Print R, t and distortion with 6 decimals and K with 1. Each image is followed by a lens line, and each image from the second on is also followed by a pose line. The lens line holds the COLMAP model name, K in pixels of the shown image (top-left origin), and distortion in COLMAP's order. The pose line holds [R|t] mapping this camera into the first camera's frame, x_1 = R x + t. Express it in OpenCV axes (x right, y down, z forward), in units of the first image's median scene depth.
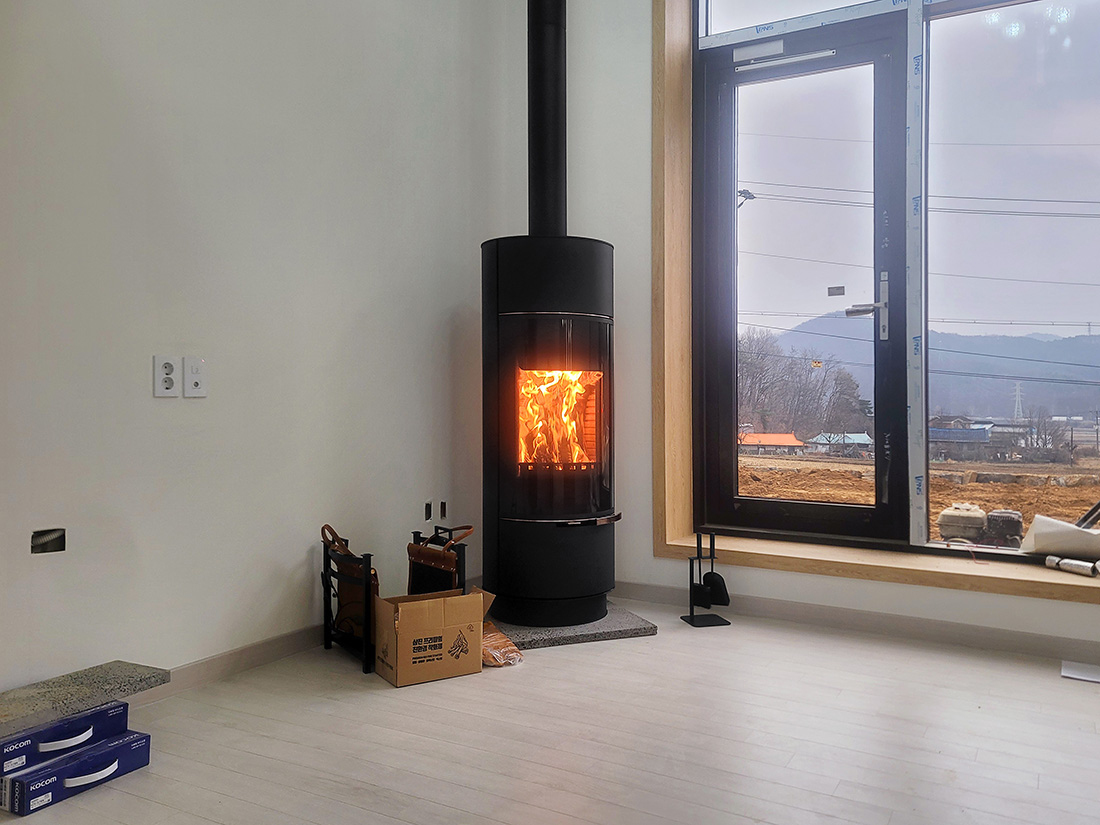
lens RADIAL K [[932.2, 0, 652.1], [0, 932.2, 387.6], [0, 0, 1]] dist [0.047071, -0.004594]
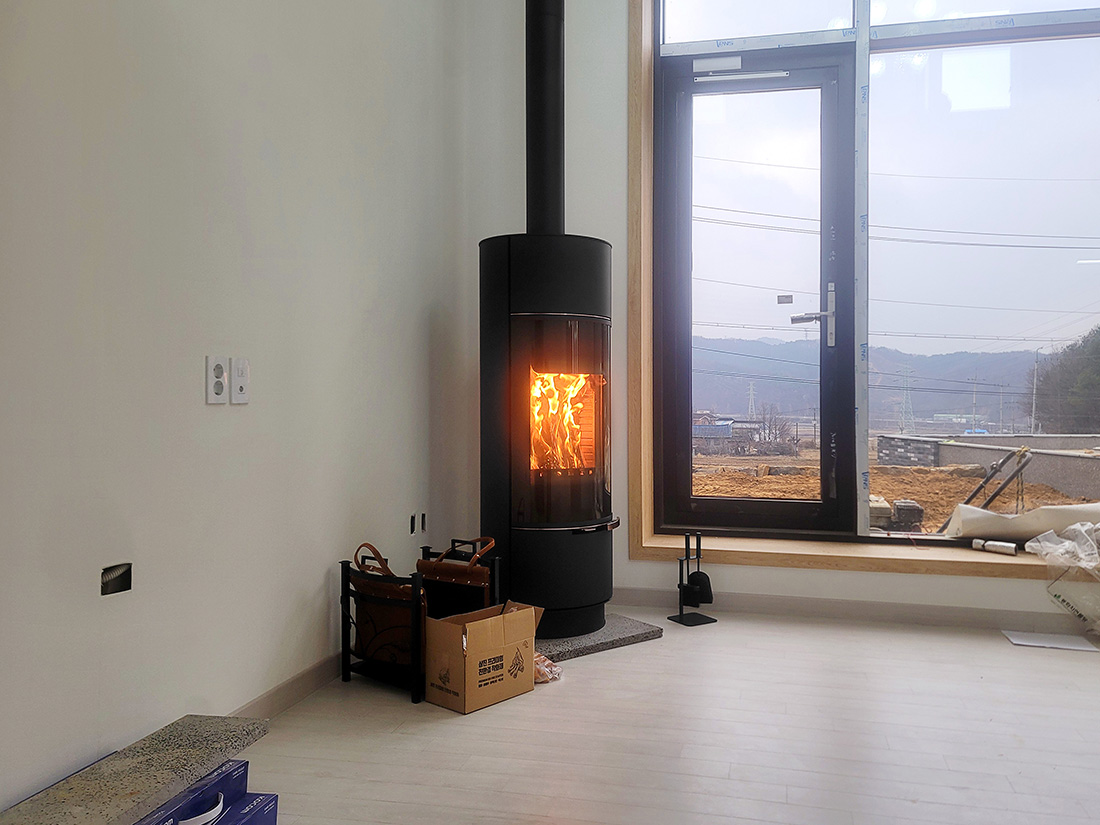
lens RADIAL K [[932.2, 0, 652.1], [0, 932.2, 387.6], [0, 0, 1]] dist [0.047071, -0.004594]
pose [[0.950476, 0.001280, 0.310796, -0.305512], [-0.002091, 0.999995, 0.002276, -0.005931], [-0.310791, -0.002813, 0.950474, 0.045935]]
